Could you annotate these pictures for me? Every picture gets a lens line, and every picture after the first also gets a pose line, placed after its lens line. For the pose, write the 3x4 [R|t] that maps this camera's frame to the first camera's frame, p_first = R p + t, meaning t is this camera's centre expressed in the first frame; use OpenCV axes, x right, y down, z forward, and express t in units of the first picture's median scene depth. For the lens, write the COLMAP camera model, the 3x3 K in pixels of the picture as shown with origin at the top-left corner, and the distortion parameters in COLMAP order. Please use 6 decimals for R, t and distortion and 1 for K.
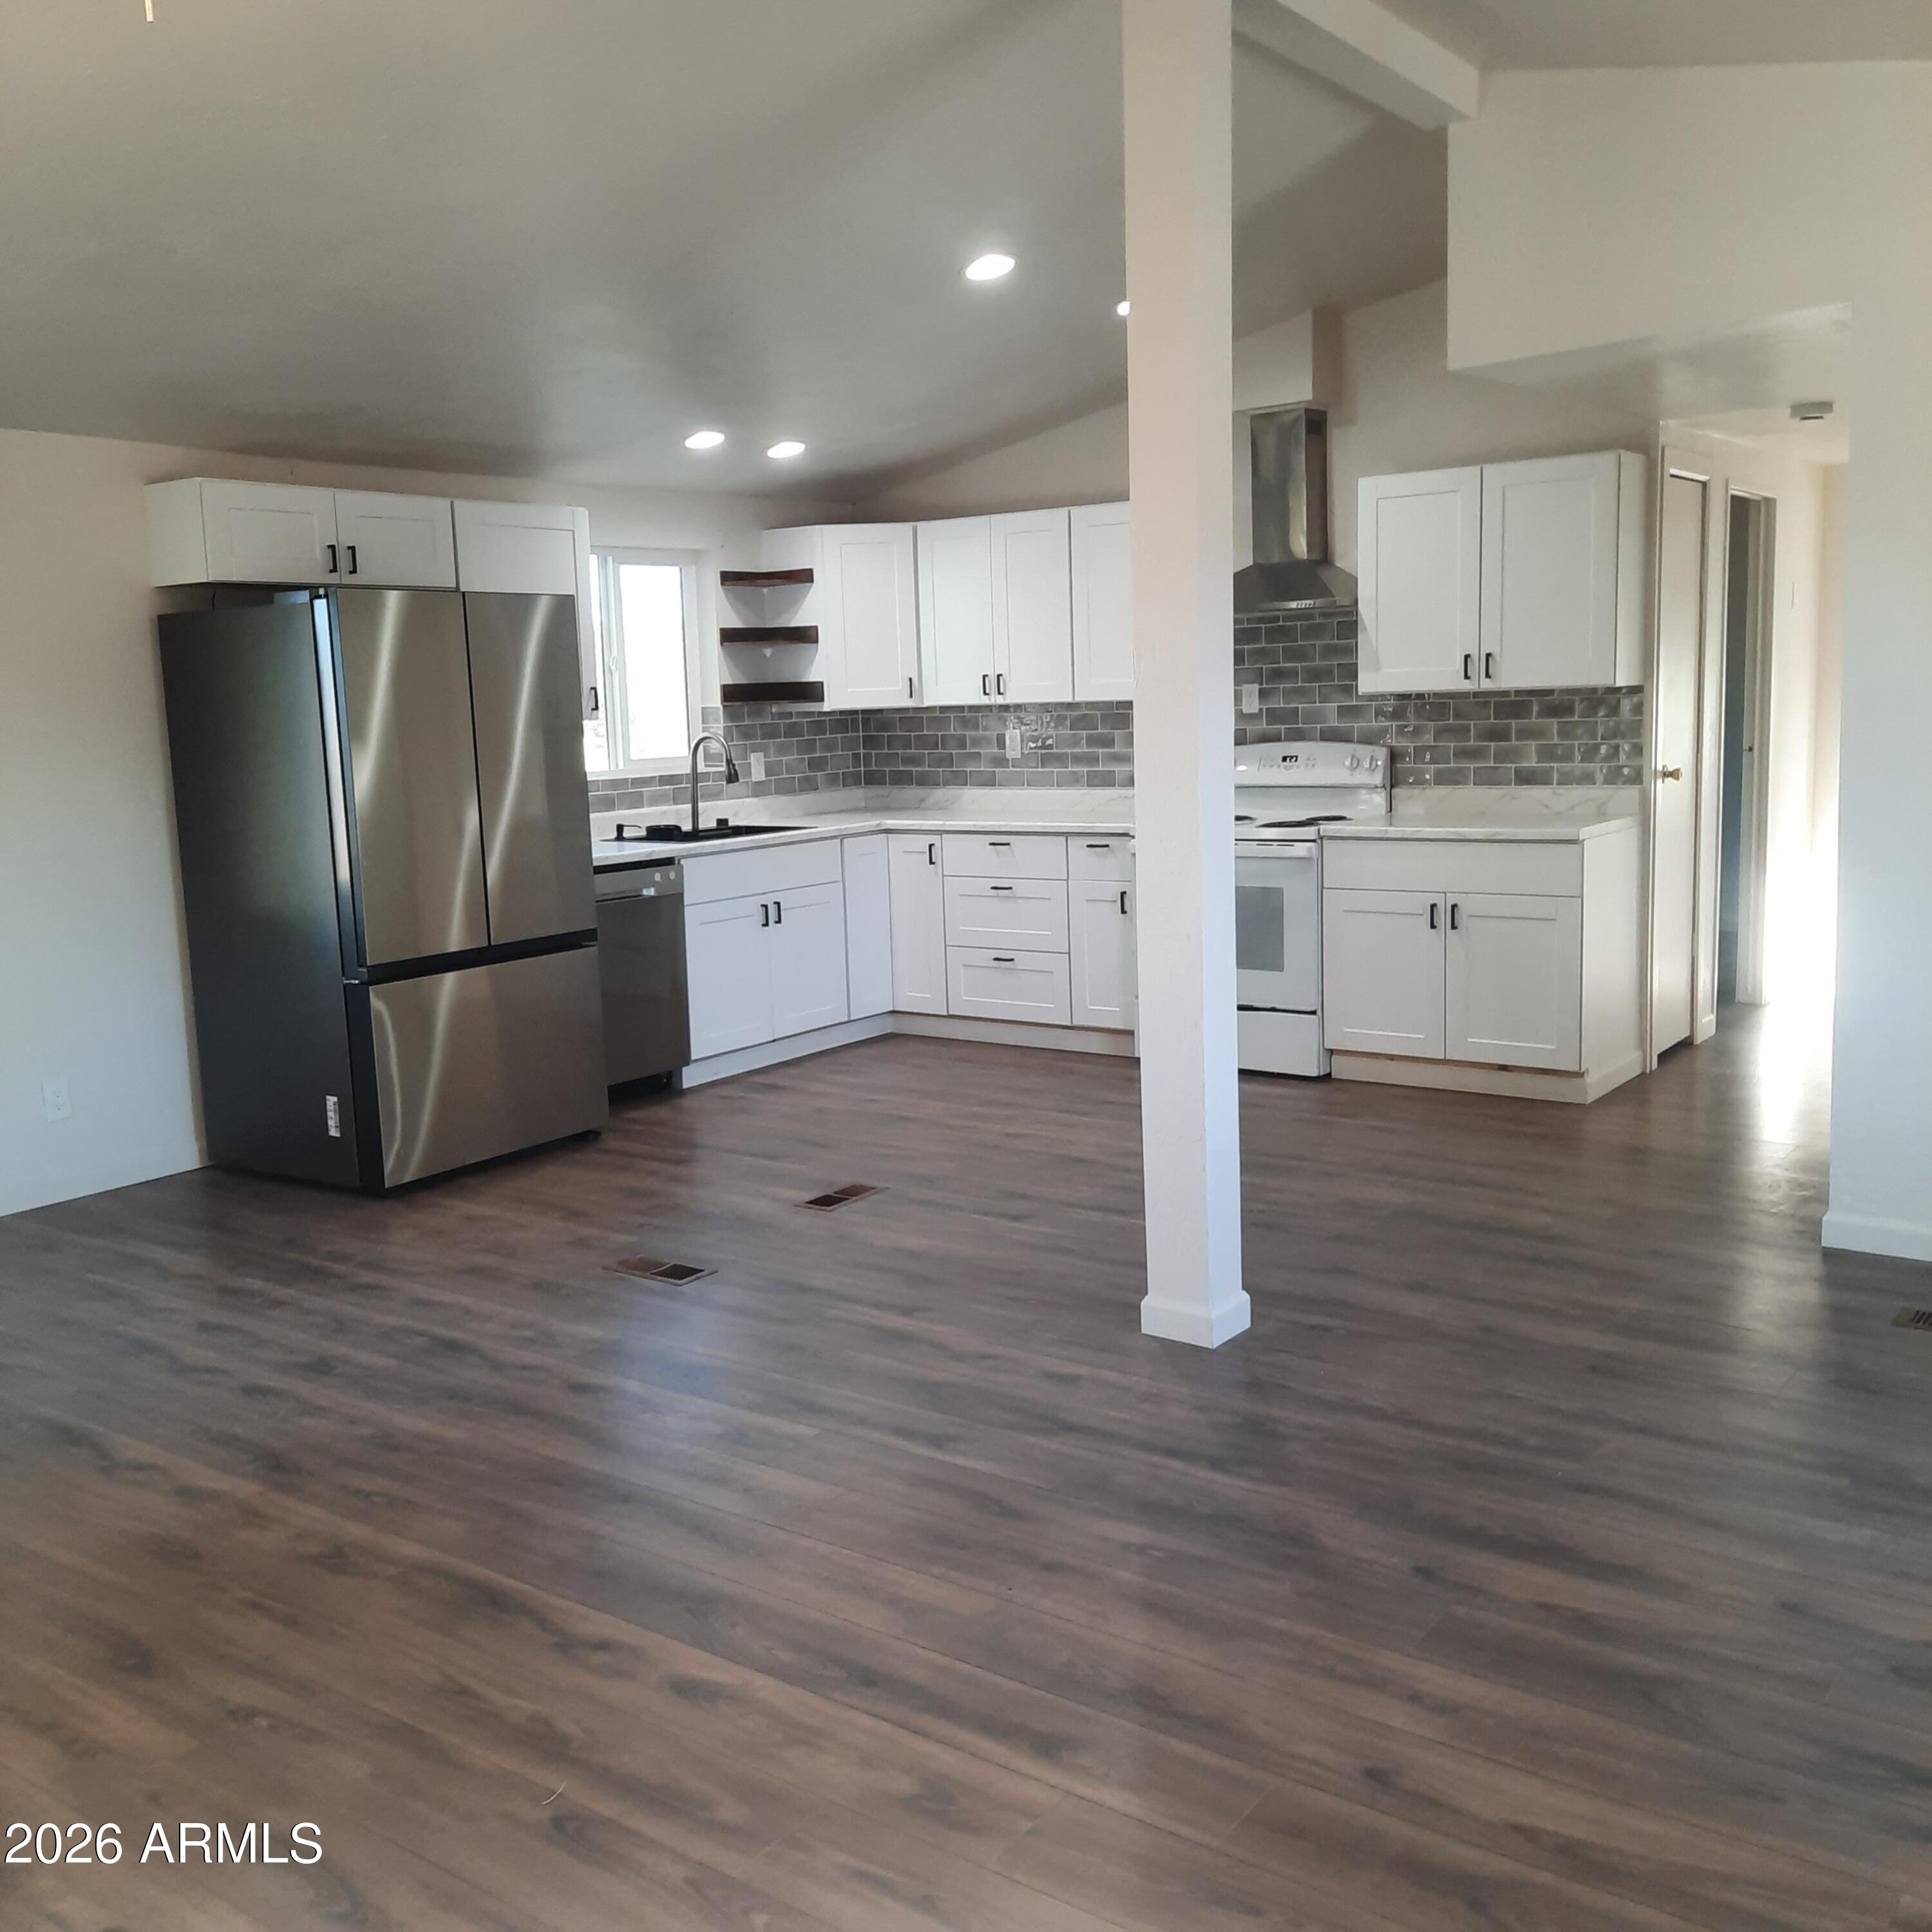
lens RADIAL K [[1873.5, 0, 952.7], [0, 1873.5, 964.6], [0, 0, 1]] dist [0.052473, -0.038988]
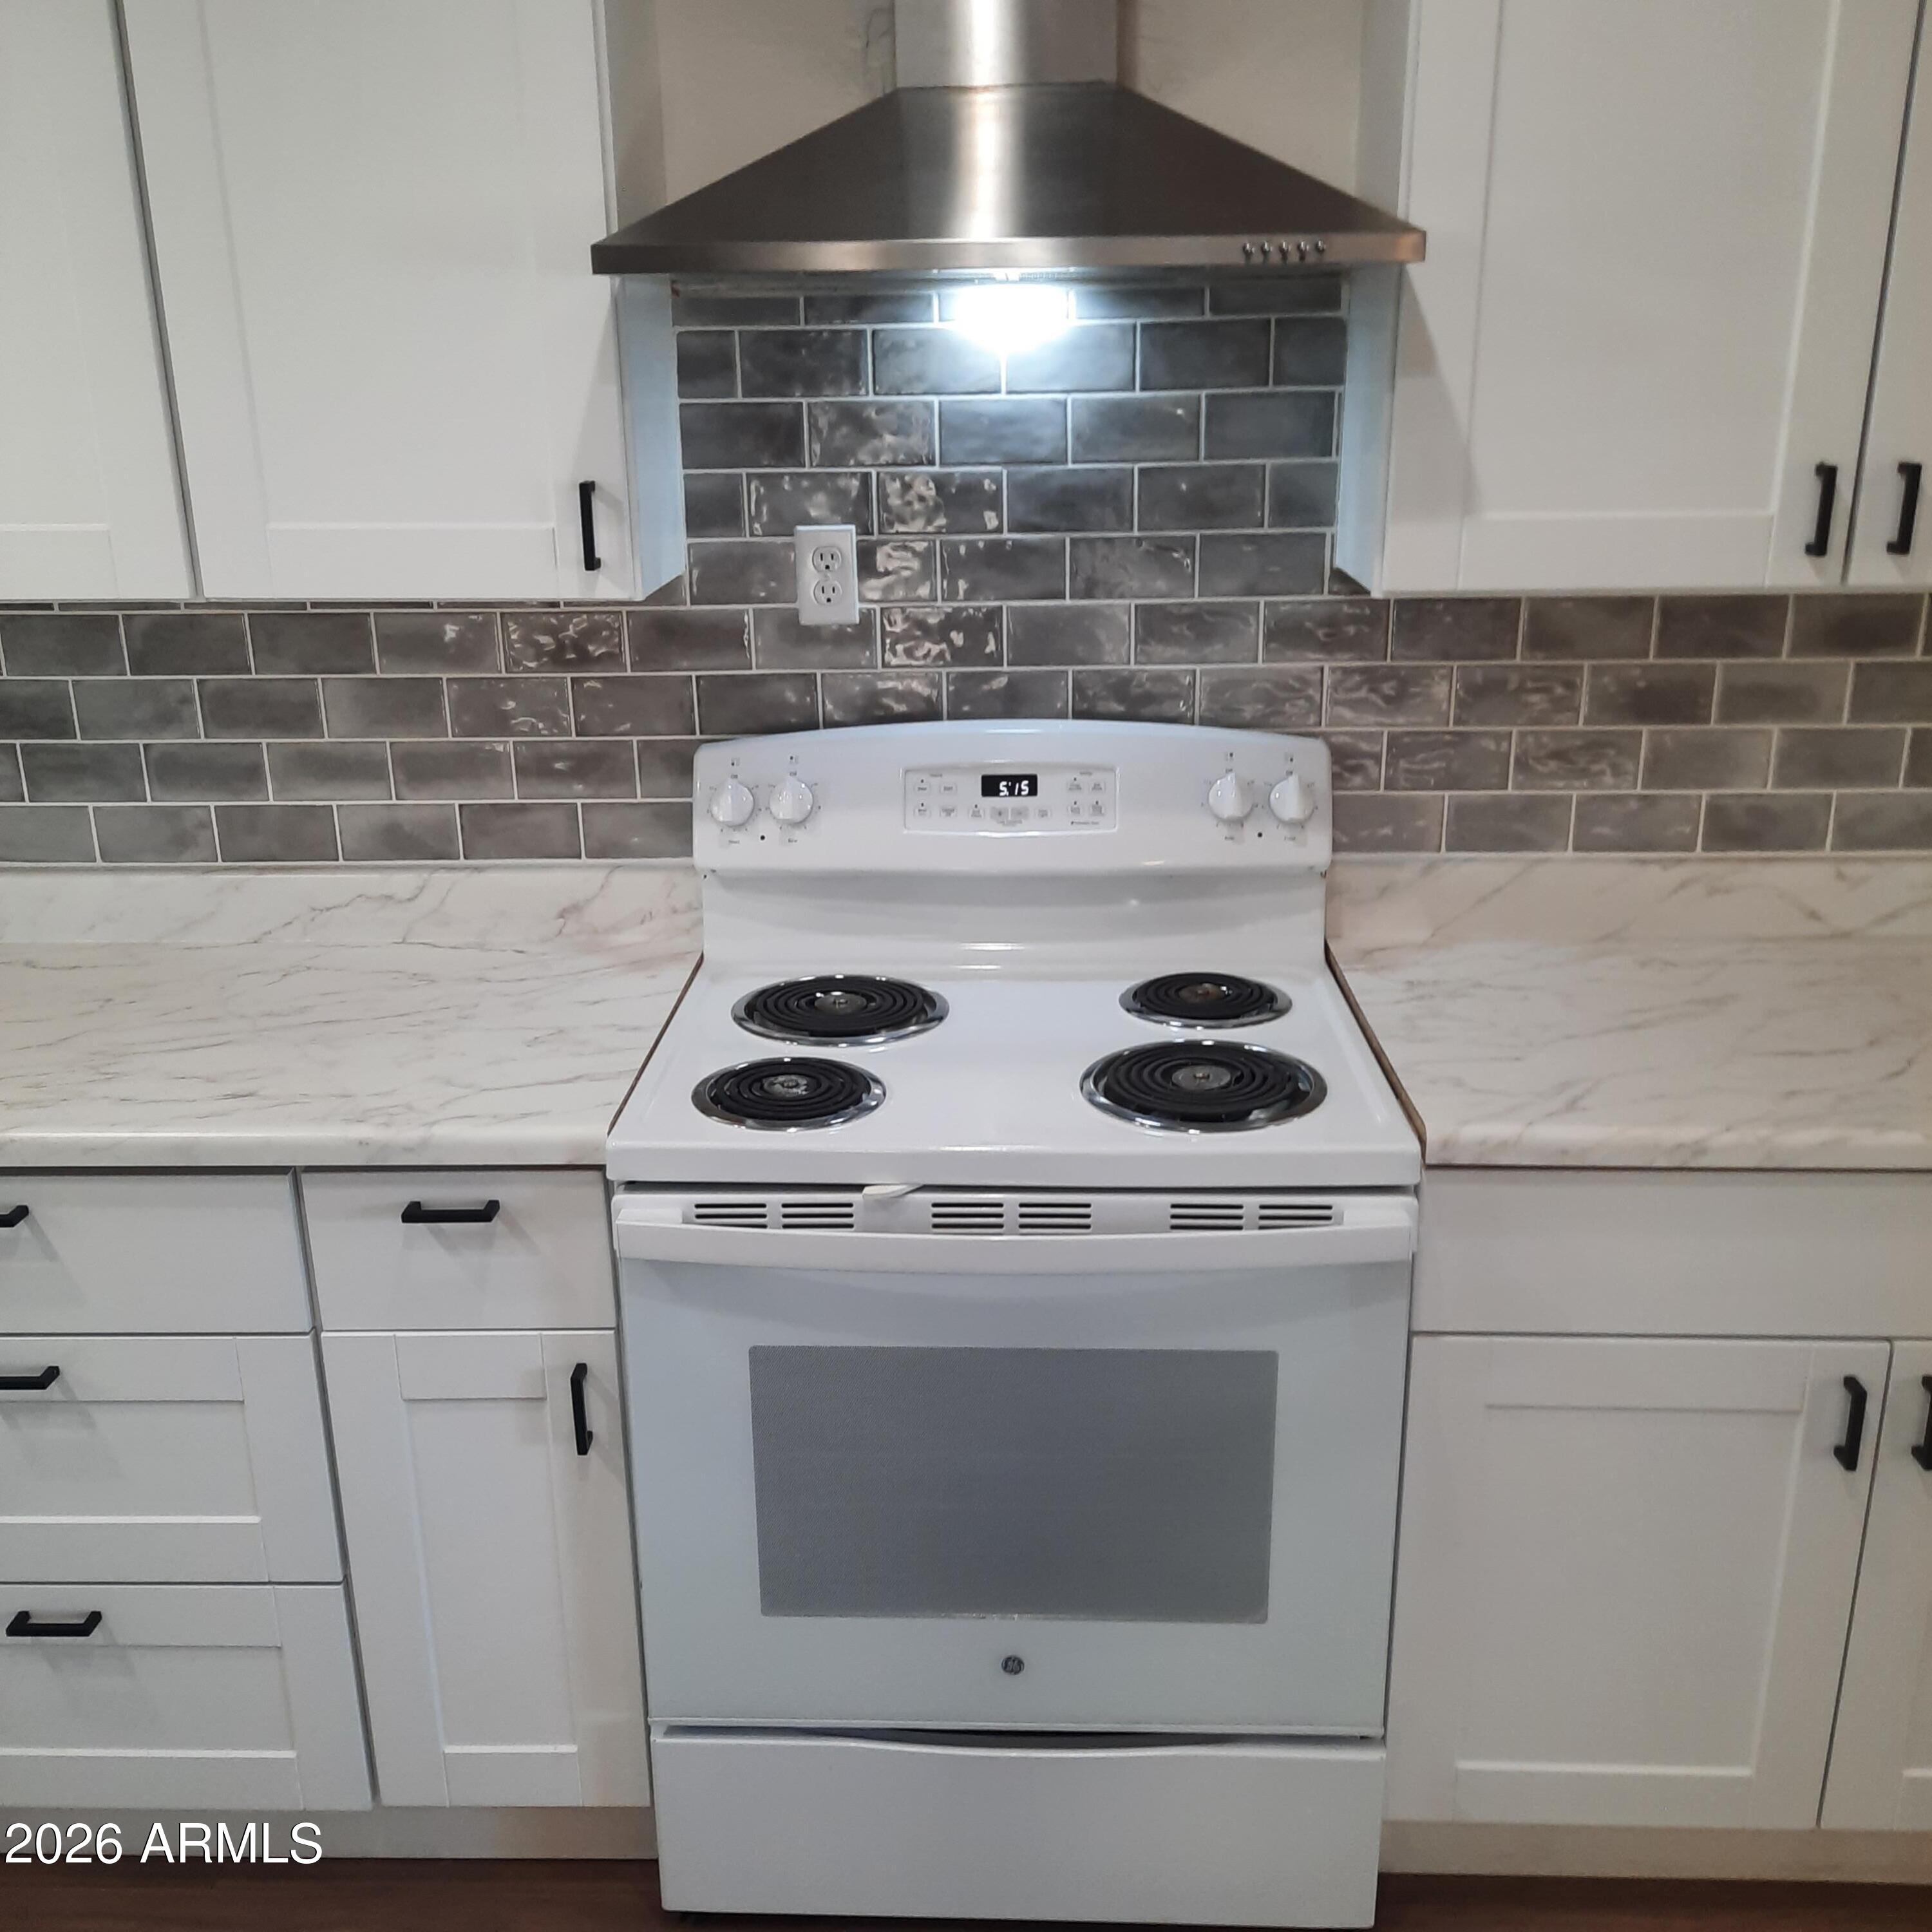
lens RADIAL K [[1873.5, 0, 952.7], [0, 1873.5, 964.6], [0, 0, 1]] dist [0.052473, -0.038988]
pose [[0.819923, -0.155712, 0.550889, -0.001716], [0.071217, 0.982566, 0.171732, -0.146155], [-0.568026, -0.101574, 0.816718, 0.819187]]
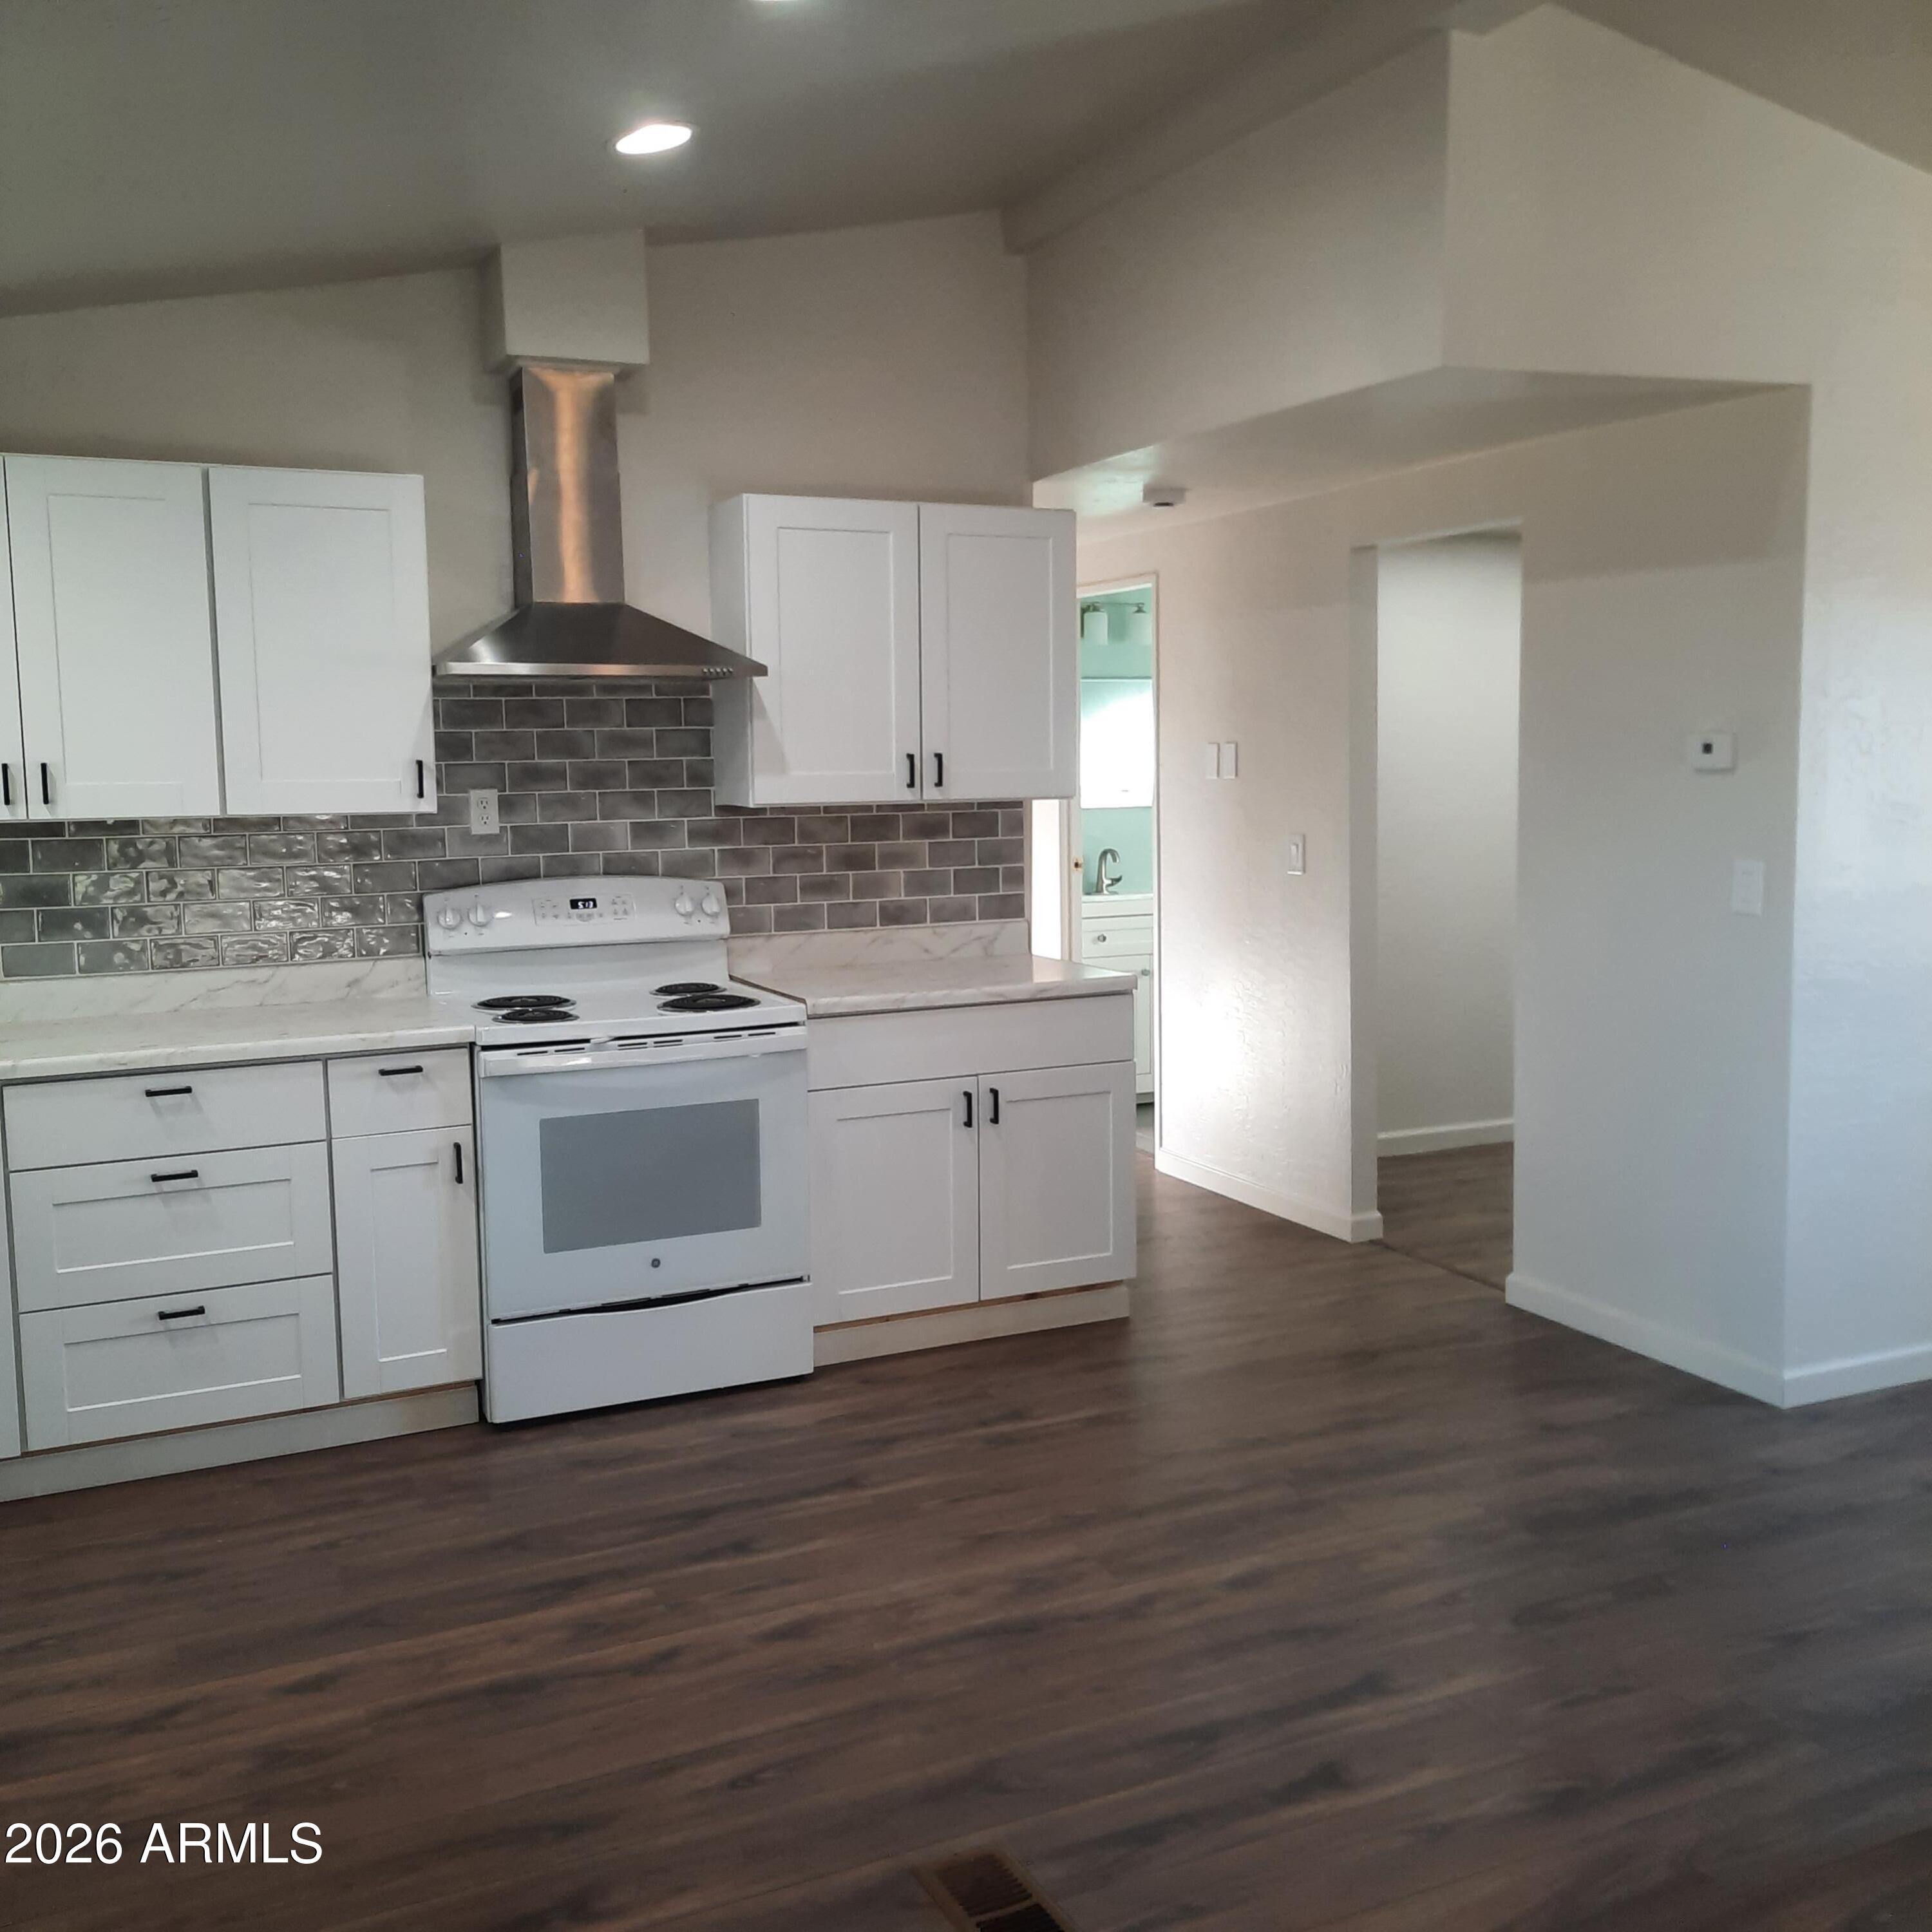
lens RADIAL K [[1873.5, 0, 952.7], [0, 1873.5, 964.6], [0, 0, 1]] dist [0.052473, -0.038988]
pose [[0.470565, -0.072636, 0.879371, -0.366838], [0.123358, 0.992234, 0.015948, -0.090526], [-0.873700, 0.100973, 0.475871, 0.630210]]
